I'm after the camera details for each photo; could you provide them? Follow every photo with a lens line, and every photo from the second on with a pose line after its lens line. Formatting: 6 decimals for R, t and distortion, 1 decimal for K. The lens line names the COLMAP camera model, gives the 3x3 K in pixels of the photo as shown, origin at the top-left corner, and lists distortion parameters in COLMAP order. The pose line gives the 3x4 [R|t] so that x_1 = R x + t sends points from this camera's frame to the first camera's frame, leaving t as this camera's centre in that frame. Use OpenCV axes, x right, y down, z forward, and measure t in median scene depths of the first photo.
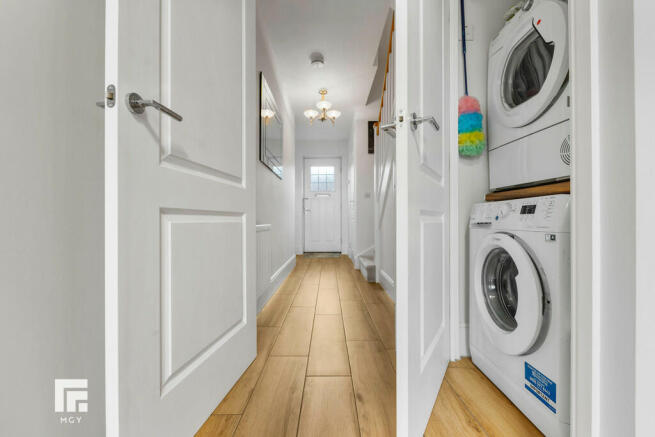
lens RADIAL K [[271.3, 0, 327.8], [0, 271.3, 221.4], [0, 0, 1]] dist [0.005310, -0.000544]
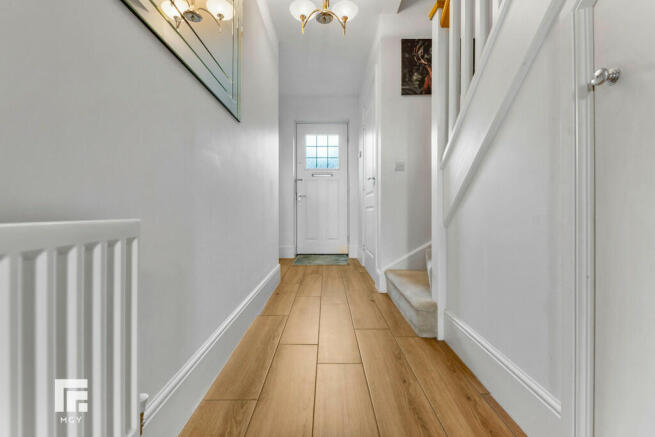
lens RADIAL K [[271.3, 0, 327.6], [0, 271.3, 214.9], [0, 0, 1]] dist [0.005310, -0.000544]
pose [[0.999986, -0.000024, 0.005340, -0.010300], [-0.000014, 0.999974, 0.007171, 0.004103], [-0.005340, -0.007171, 0.999960, 0.319061]]
